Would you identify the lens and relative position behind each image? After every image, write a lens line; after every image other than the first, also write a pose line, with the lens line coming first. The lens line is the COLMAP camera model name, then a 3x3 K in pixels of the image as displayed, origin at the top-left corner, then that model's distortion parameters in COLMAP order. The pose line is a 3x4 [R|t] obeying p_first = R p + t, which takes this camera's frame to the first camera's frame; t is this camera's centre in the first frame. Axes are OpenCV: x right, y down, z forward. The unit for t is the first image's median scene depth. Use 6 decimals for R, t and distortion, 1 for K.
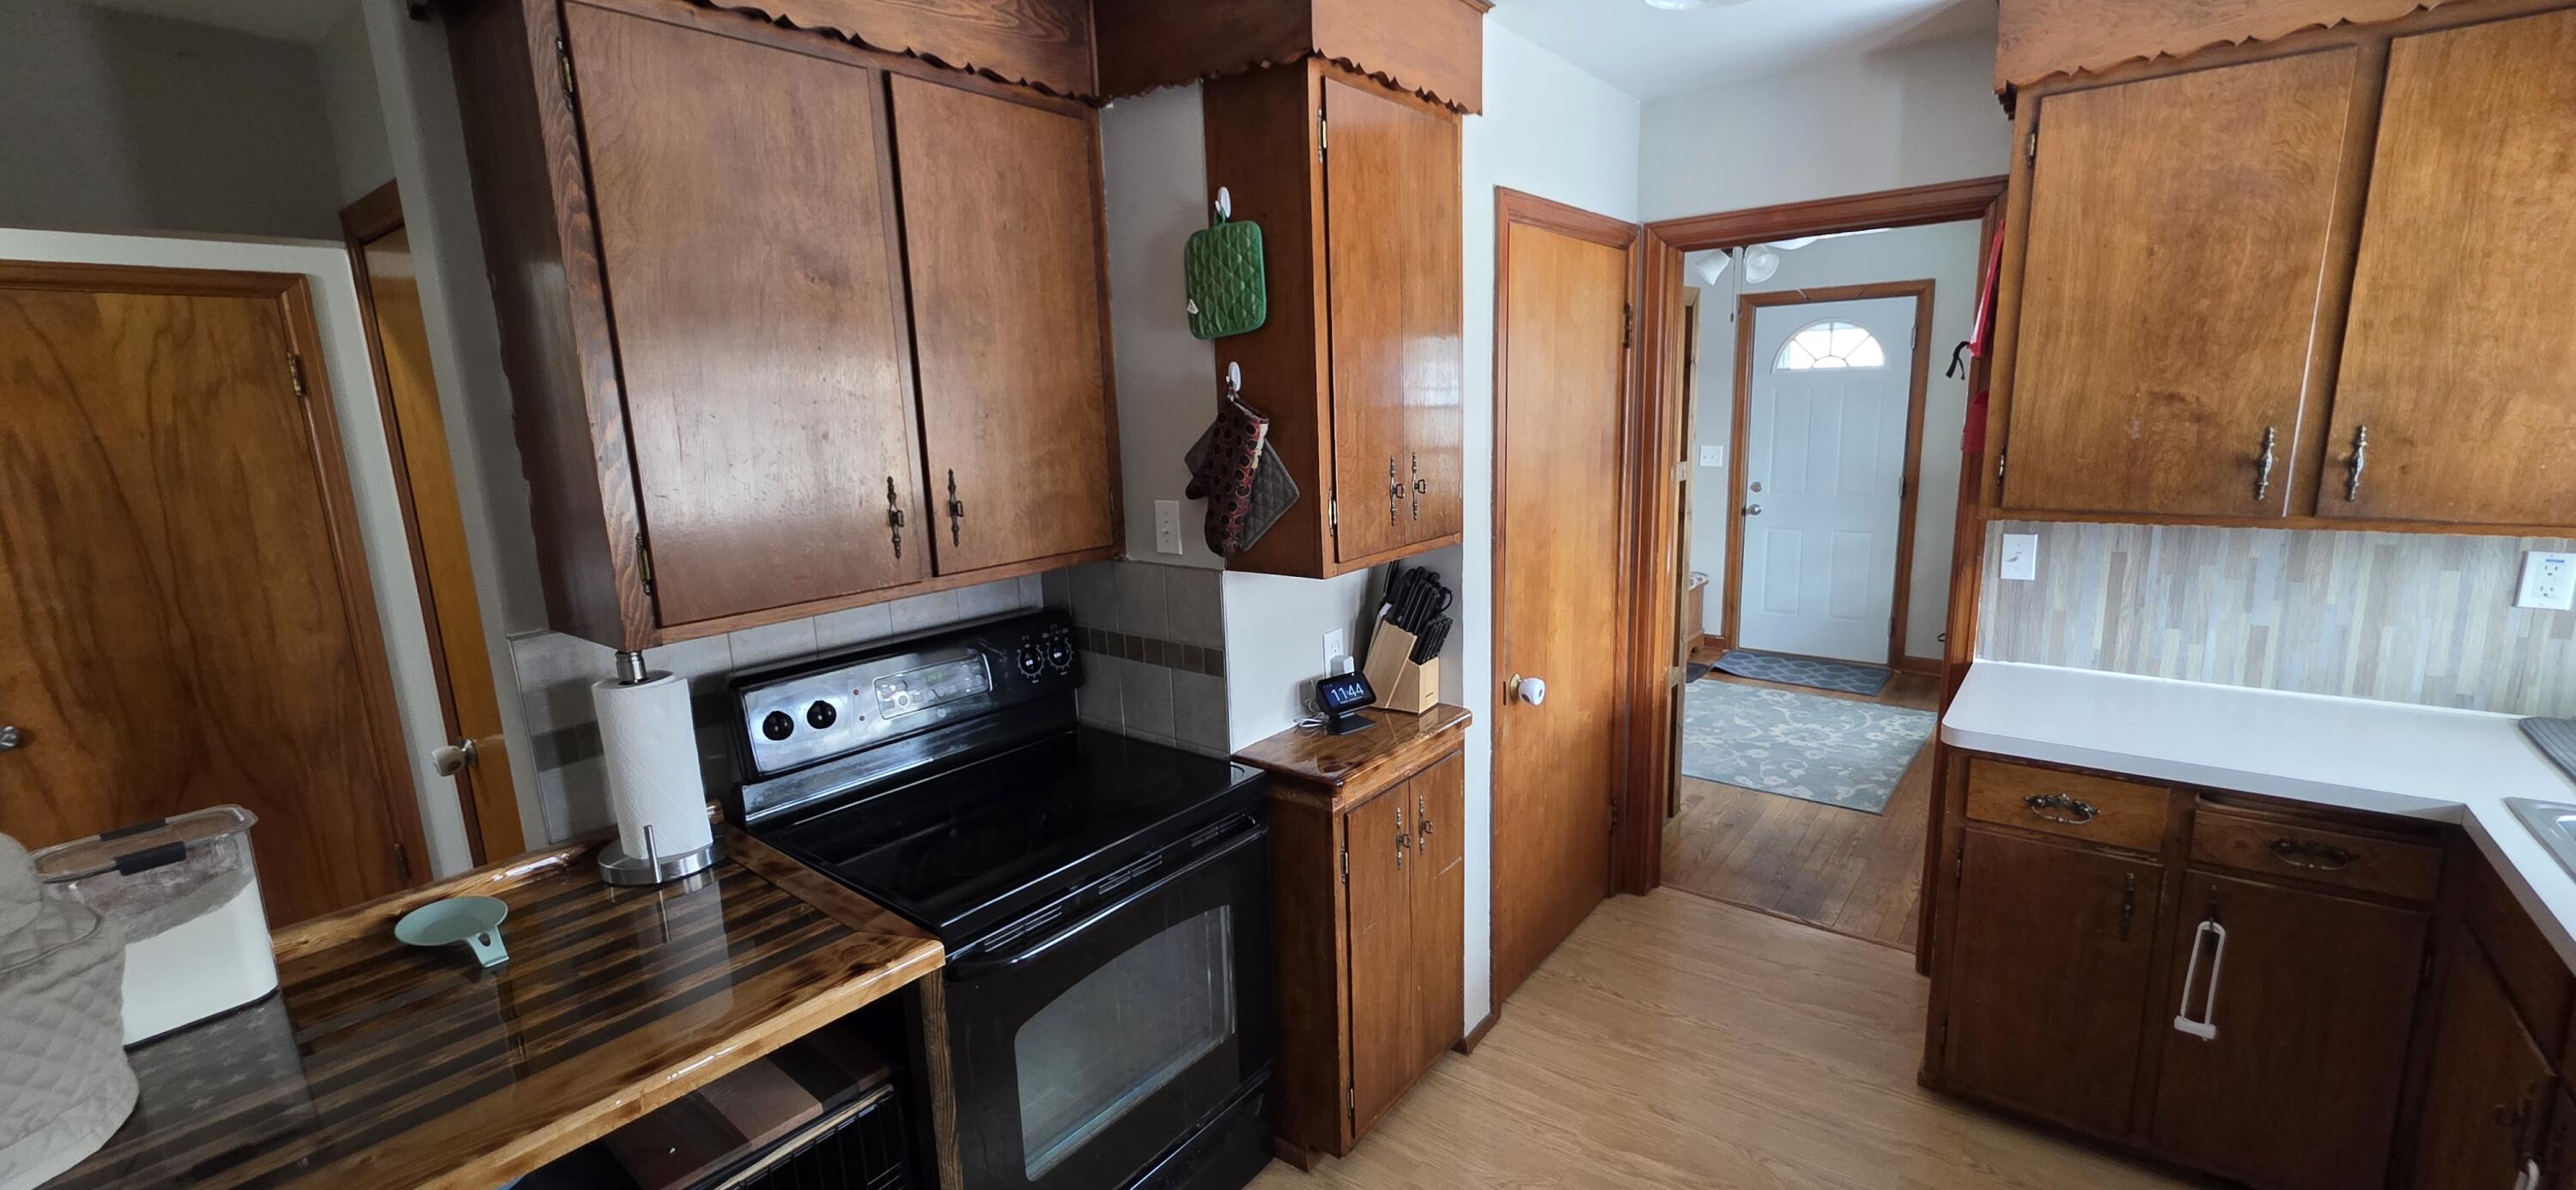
lens RADIAL K [[1027.8, 0, 1302.6], [0, 1027.8, 598.2], [0, 0, 1]] dist [0.001293, -0.000132]
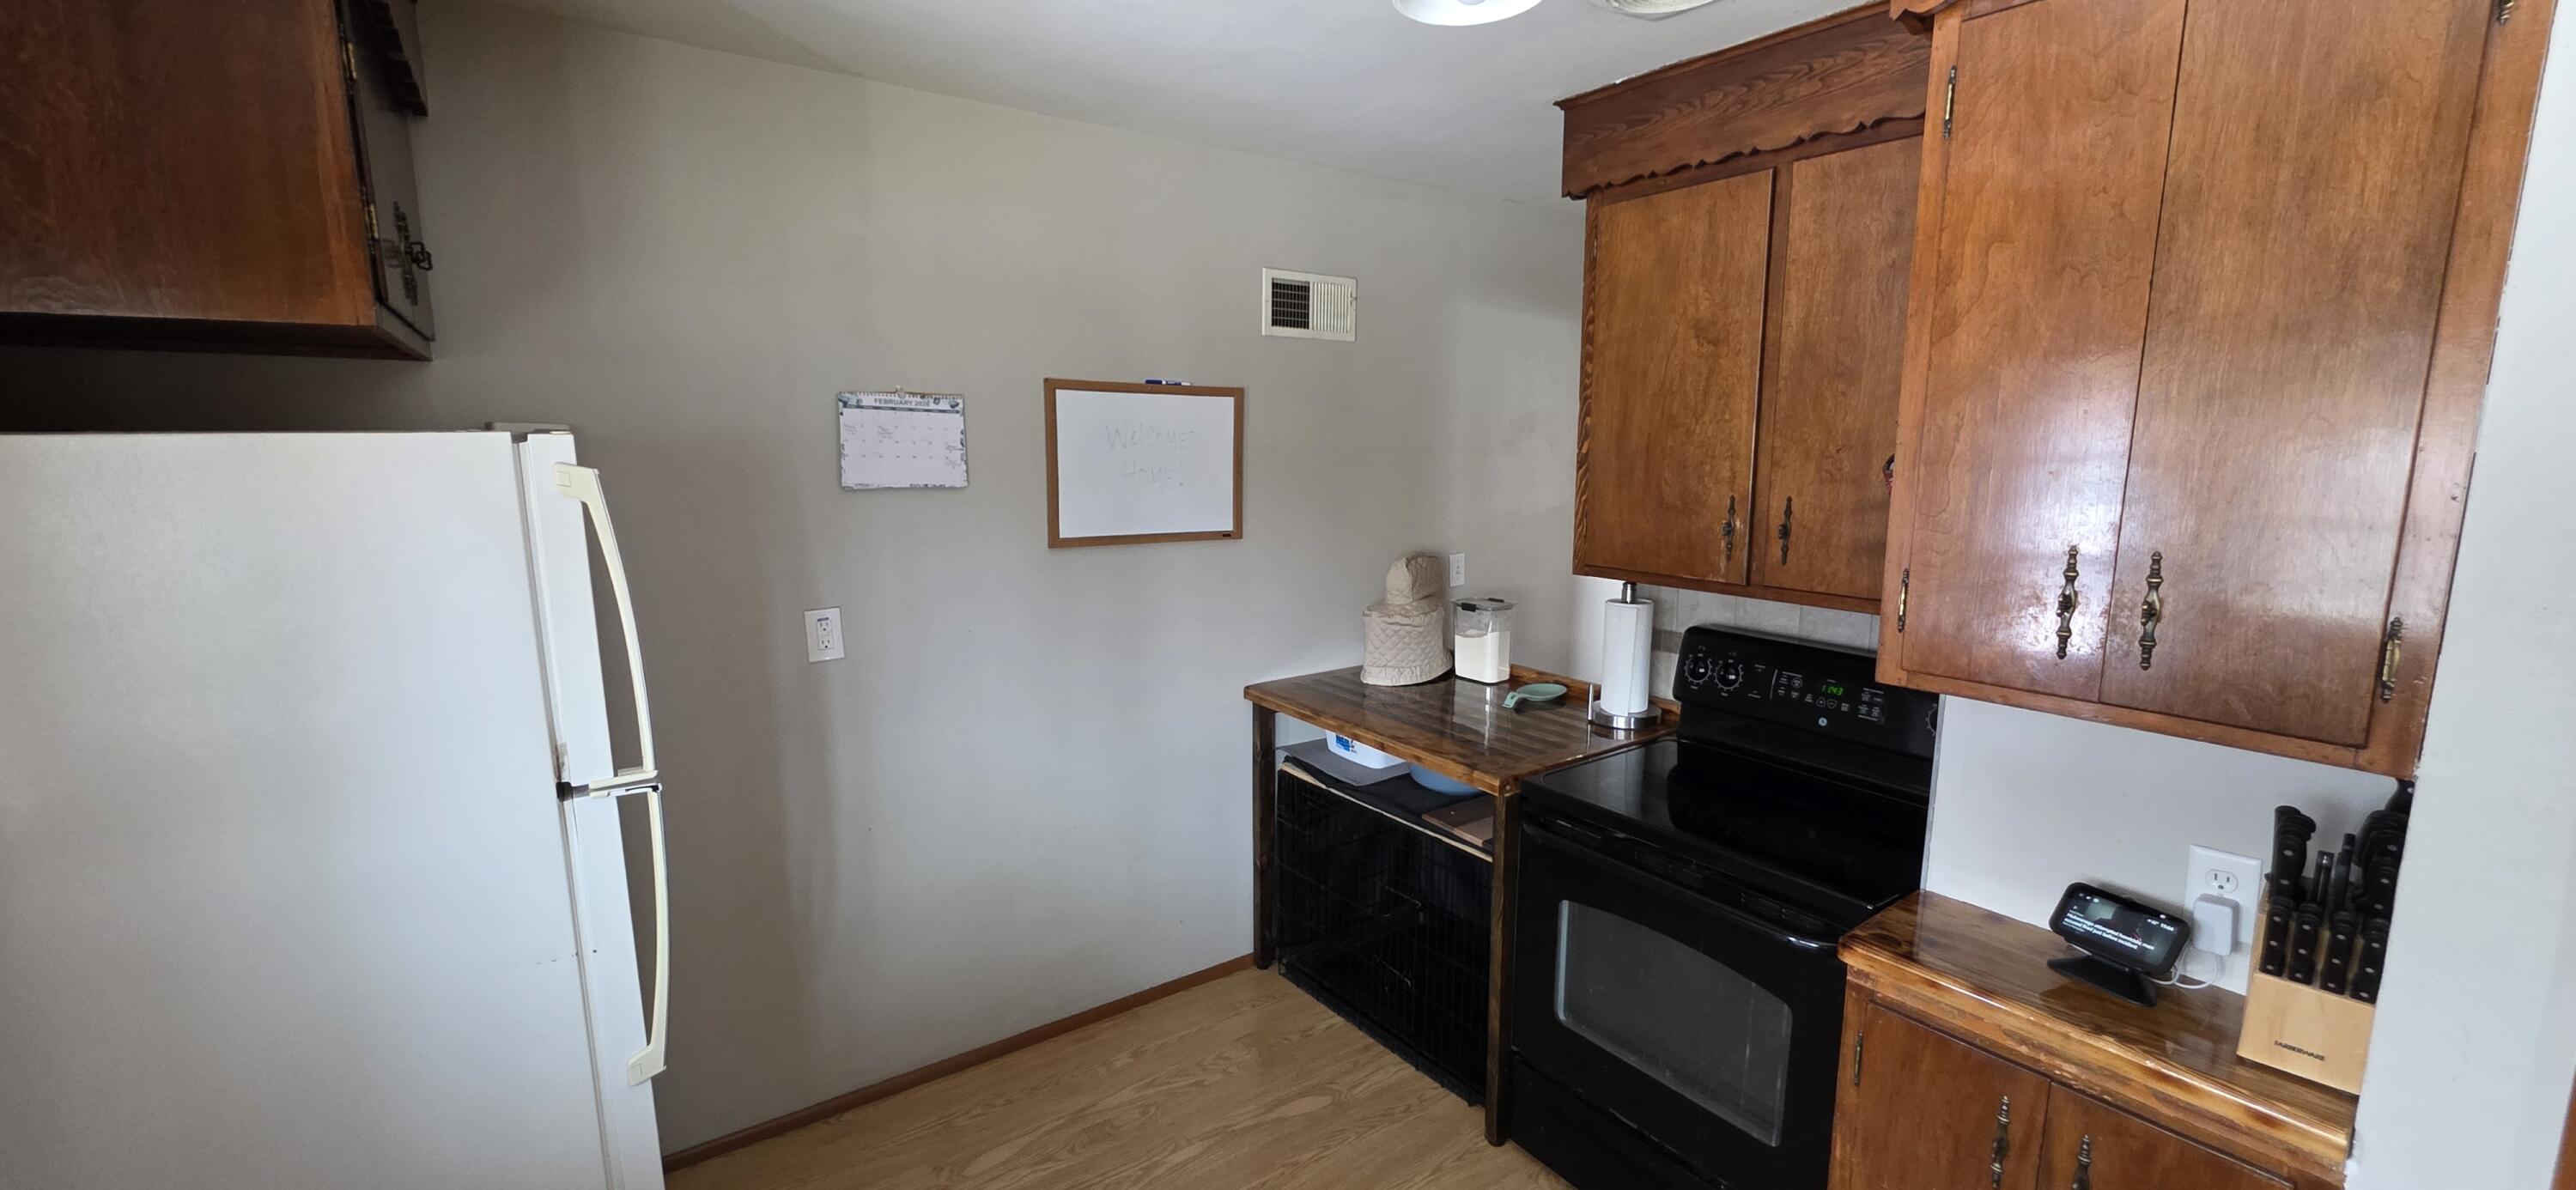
lens RADIAL K [[1027.8, 0, 1302.6], [0, 1027.8, 598.2], [0, 0, 1]] dist [0.001293, -0.000132]
pose [[-0.270527, 0.184124, -0.944941, 0.800730], [-0.181720, 0.954129, 0.237939, -0.171547], [0.945406, 0.236084, -0.224659, 0.699303]]
